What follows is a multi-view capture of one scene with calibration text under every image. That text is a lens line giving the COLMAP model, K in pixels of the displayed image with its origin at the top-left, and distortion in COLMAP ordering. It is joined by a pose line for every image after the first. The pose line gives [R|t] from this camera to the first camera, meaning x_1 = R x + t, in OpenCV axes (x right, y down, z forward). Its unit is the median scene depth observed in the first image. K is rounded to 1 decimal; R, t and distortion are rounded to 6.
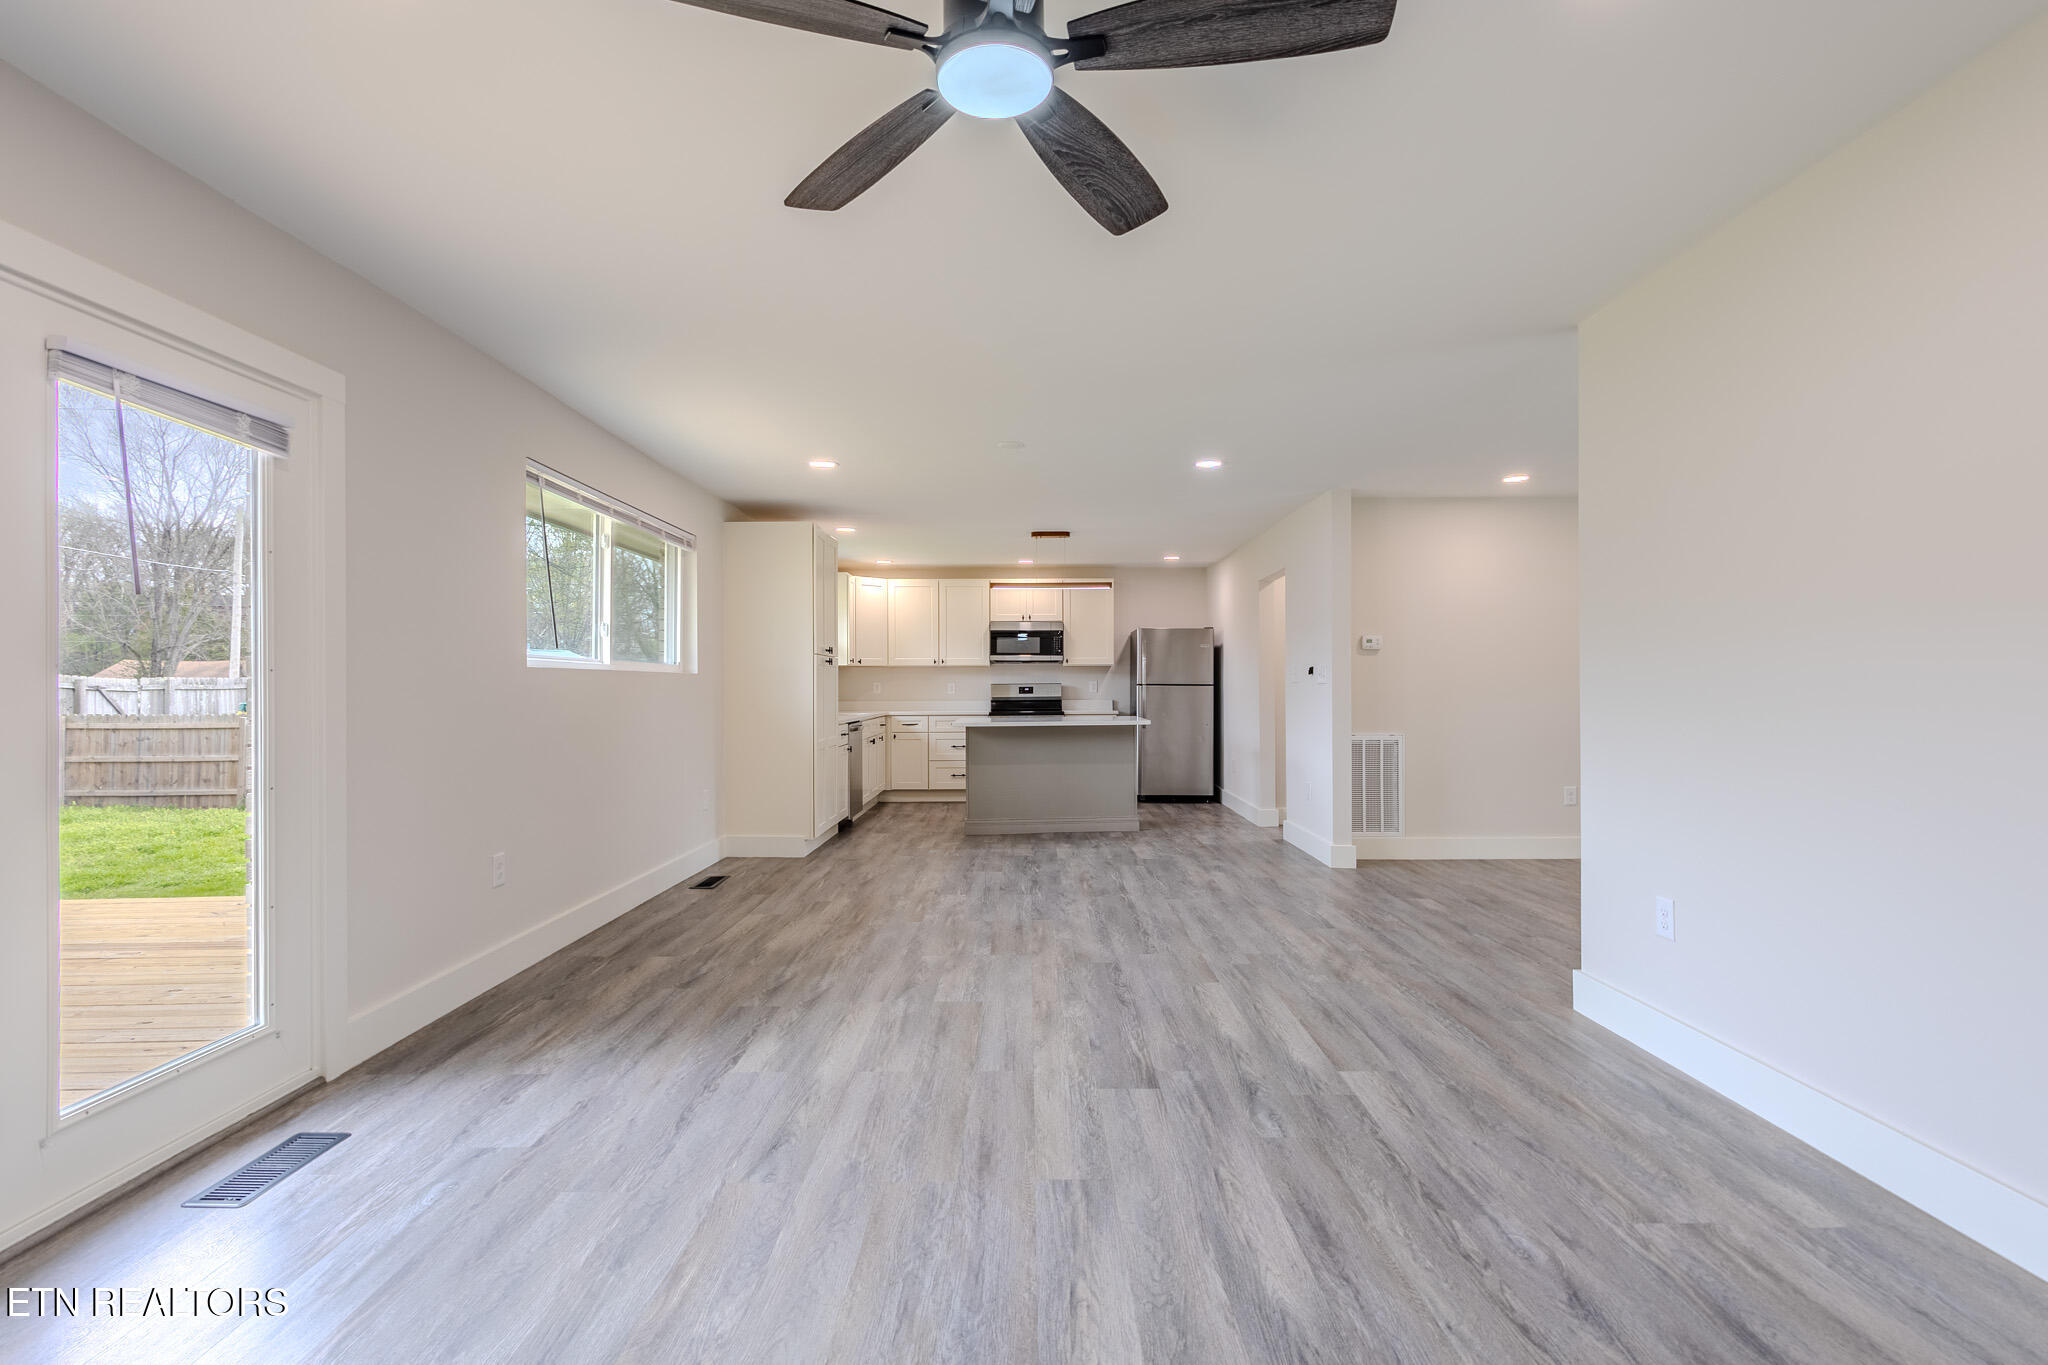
lens RADIAL K [[936.6, 0, 1024.0], [0, 936.6, 682.5], [0, 0, 1]] dist [-0.001966, -0.000813]
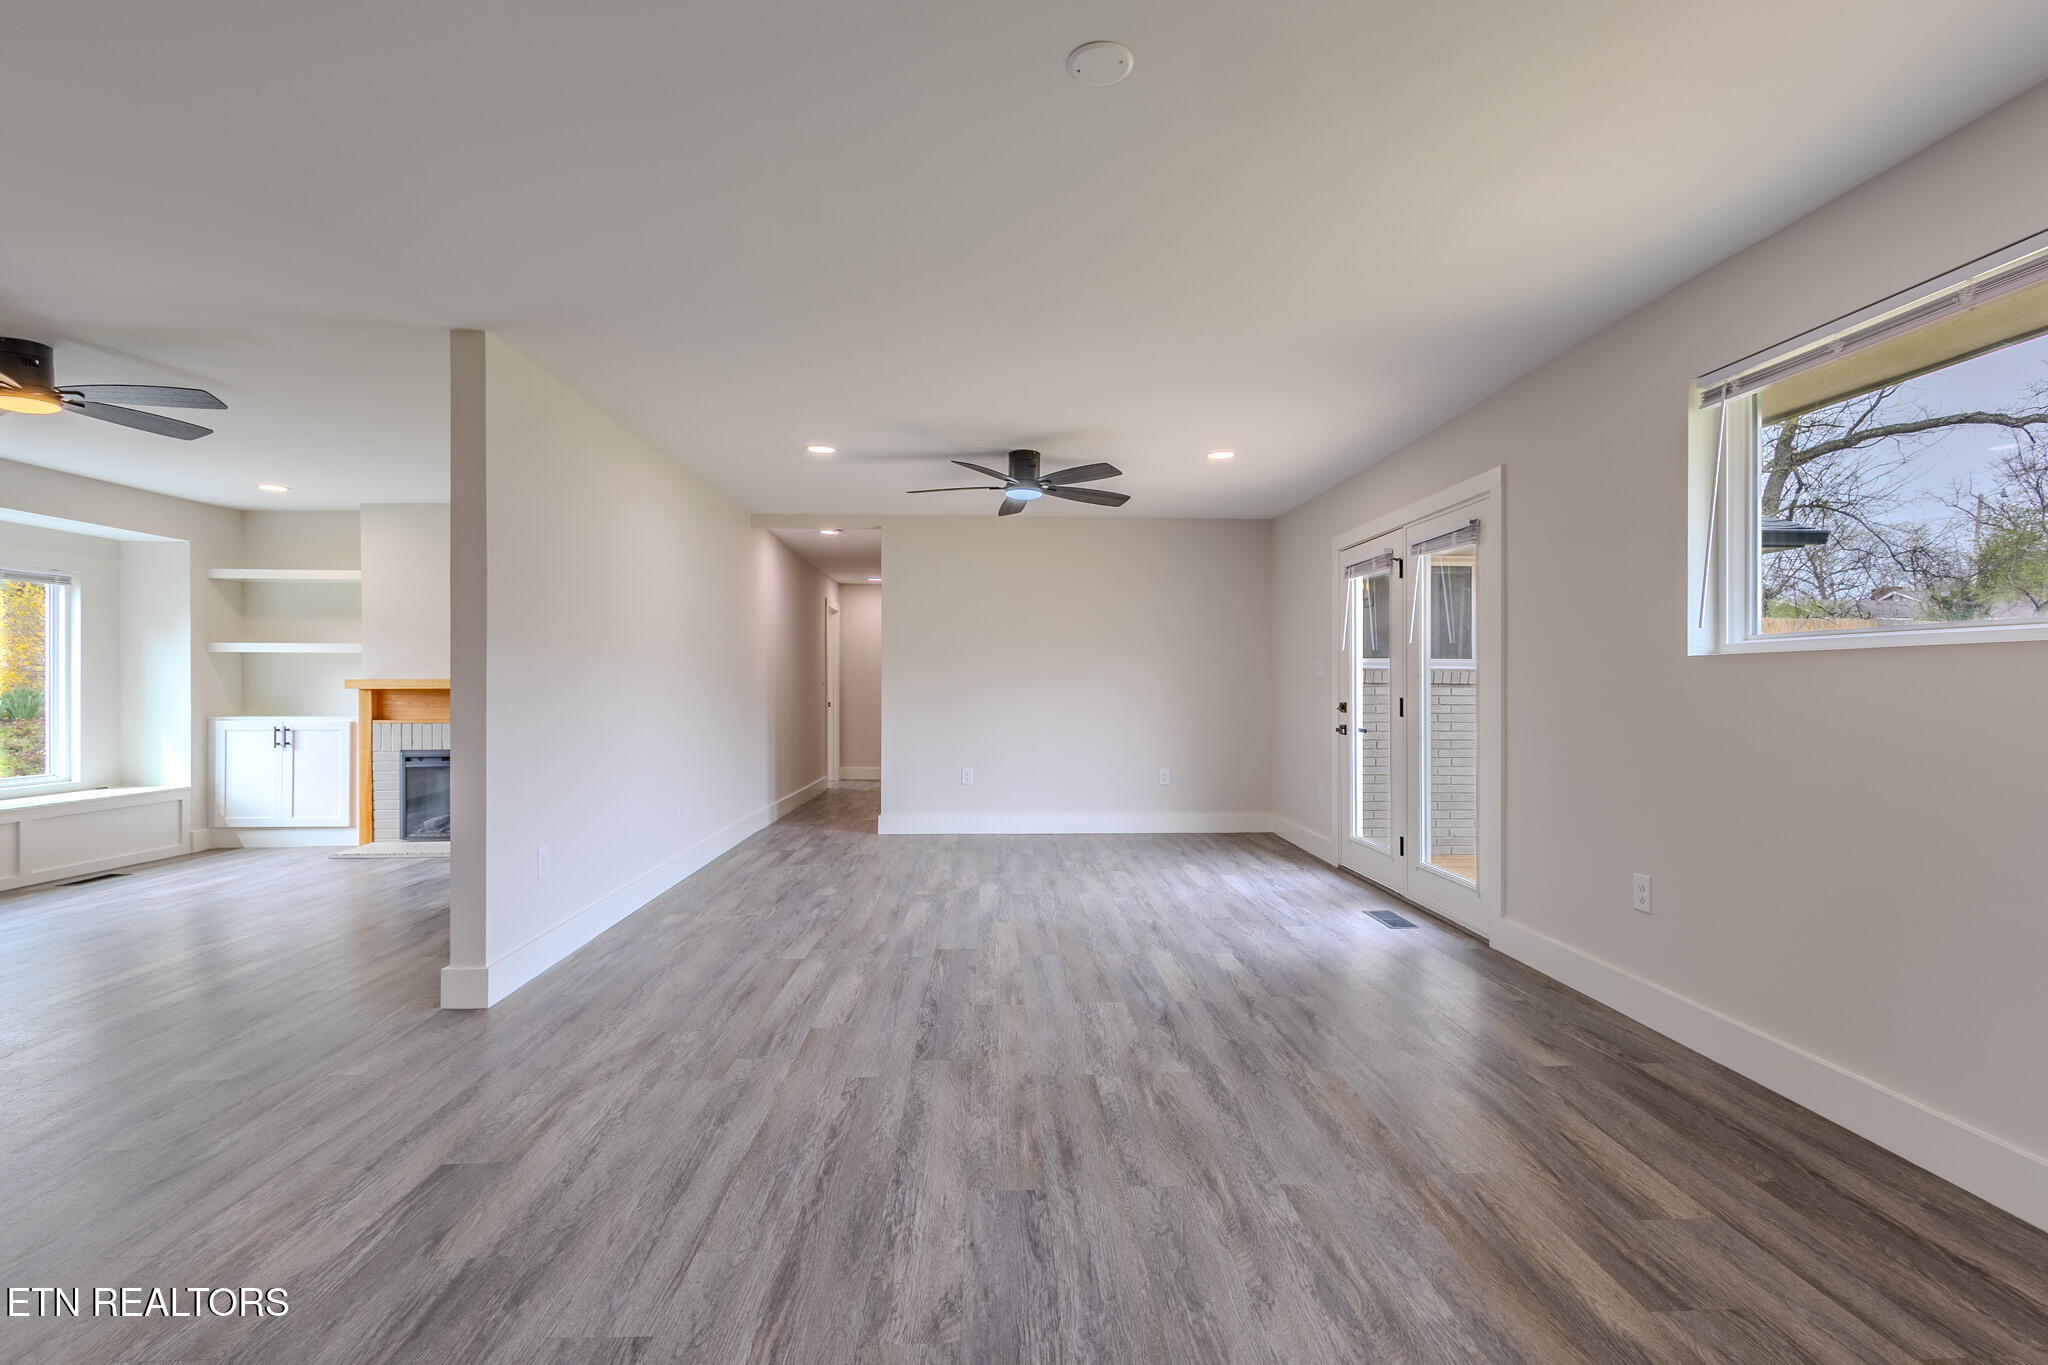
lens RADIAL K [[936.6, 0, 1024.0], [0, 936.6, 682.5], [0, 0, 1]] dist [-0.001966, -0.000813]
pose [[-0.999079, 0.005015, -0.042623, 0.052246], [0.005401, 0.999945, -0.008936, 0.010745], [0.042576, -0.009158, -0.999051, 2.046772]]
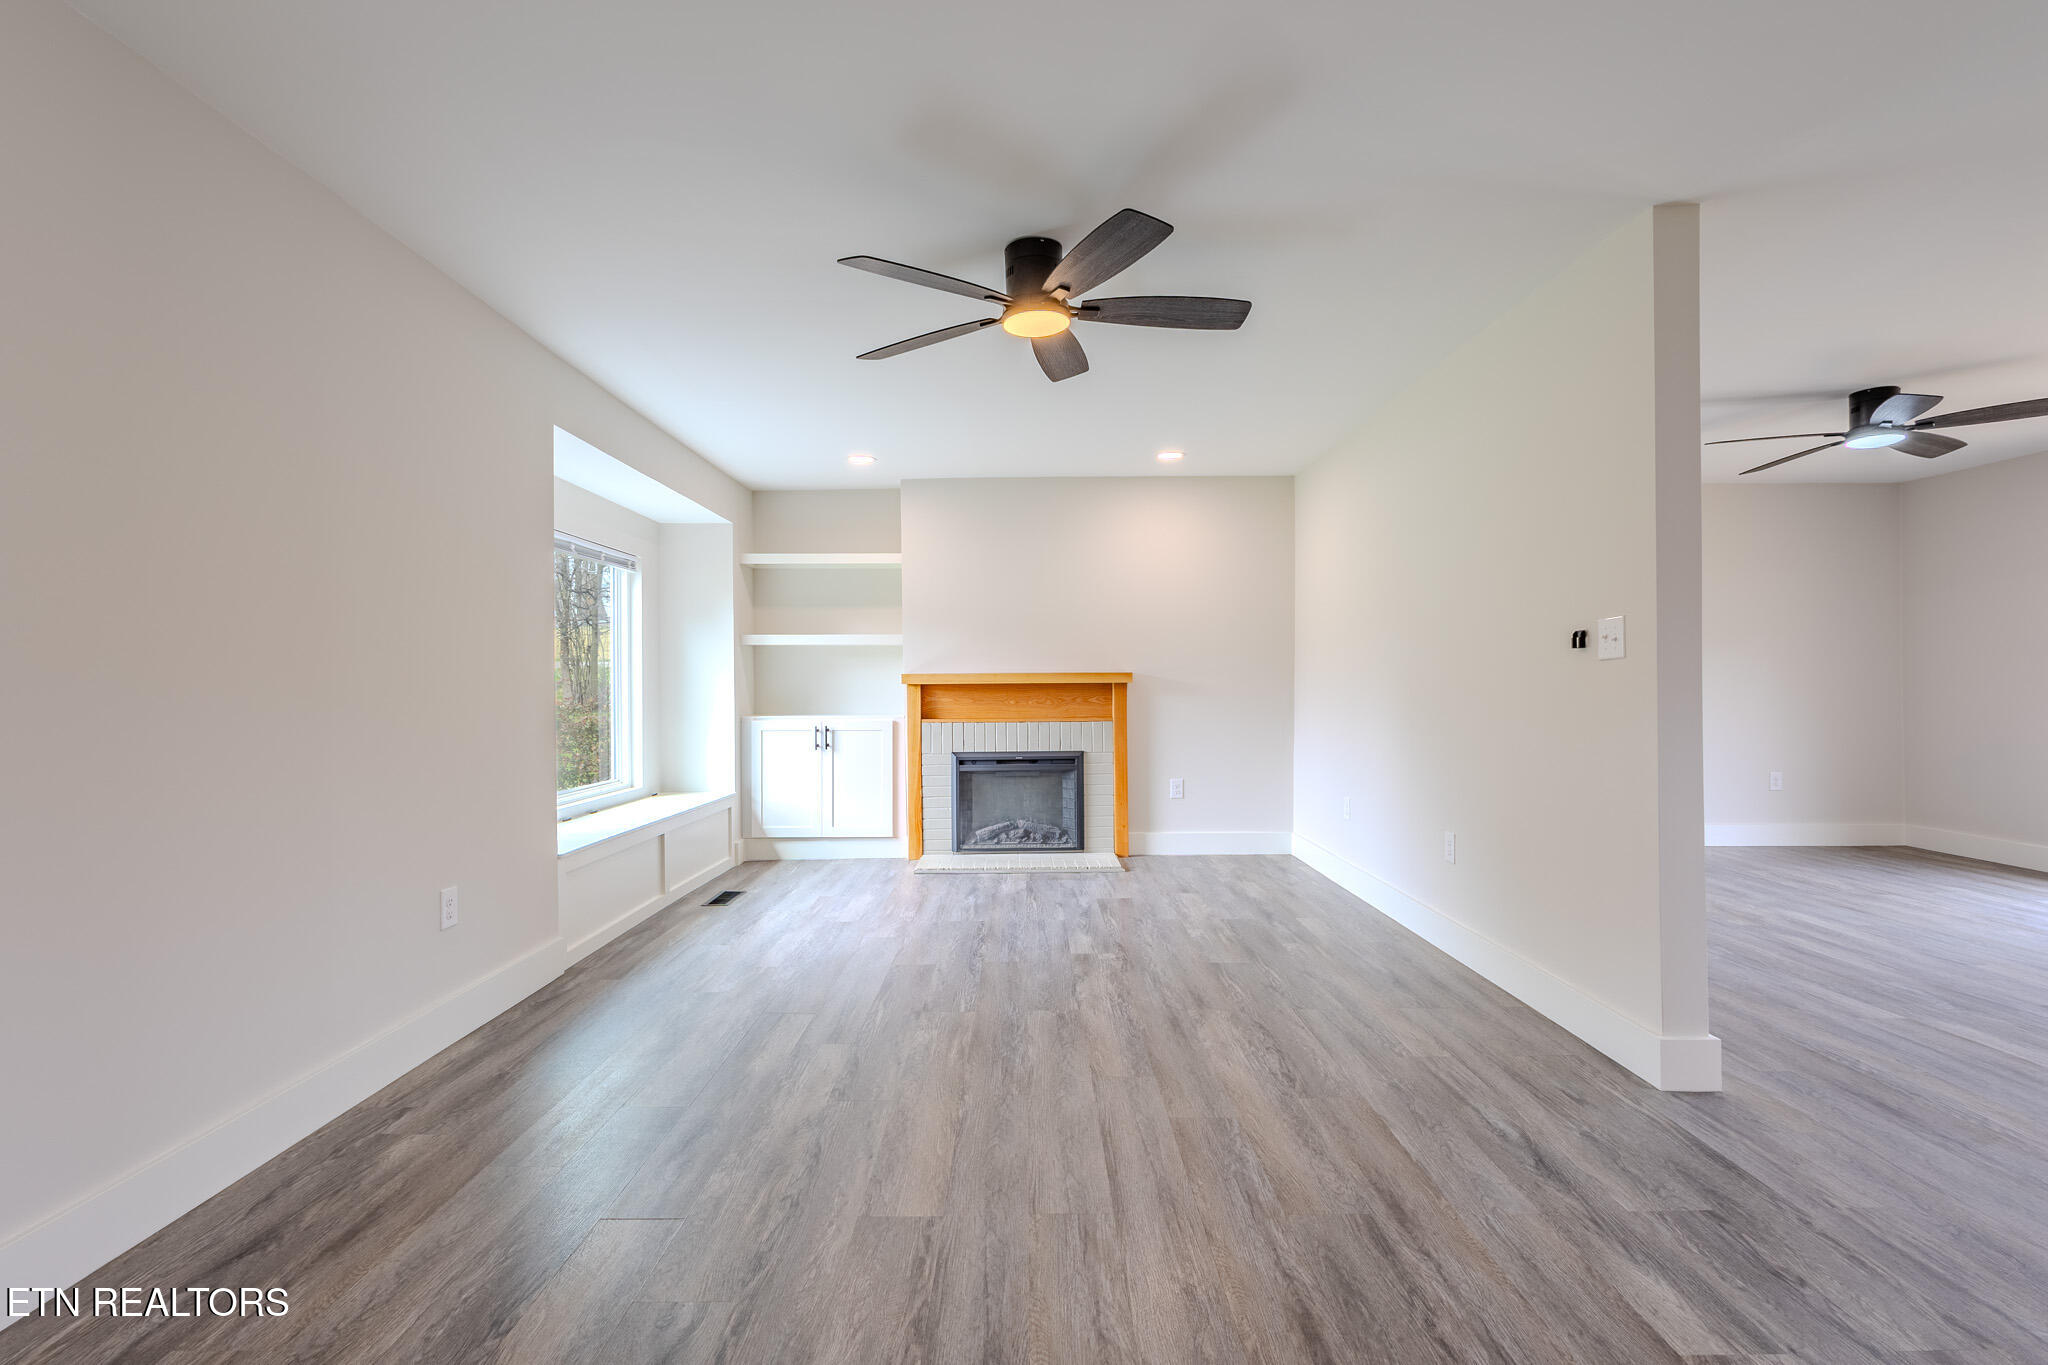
lens RADIAL K [[922.9, 0, 1039.7], [0, 922.9, 686.1], [0, 0, 1]] dist [-0.000471, -0.000152]
pose [[-0.999961, 0.008296, -0.003136, 1.152844], [0.008320, 0.999935, -0.007830, 0.018039], [0.003071, -0.007856, -0.999964, 1.767147]]
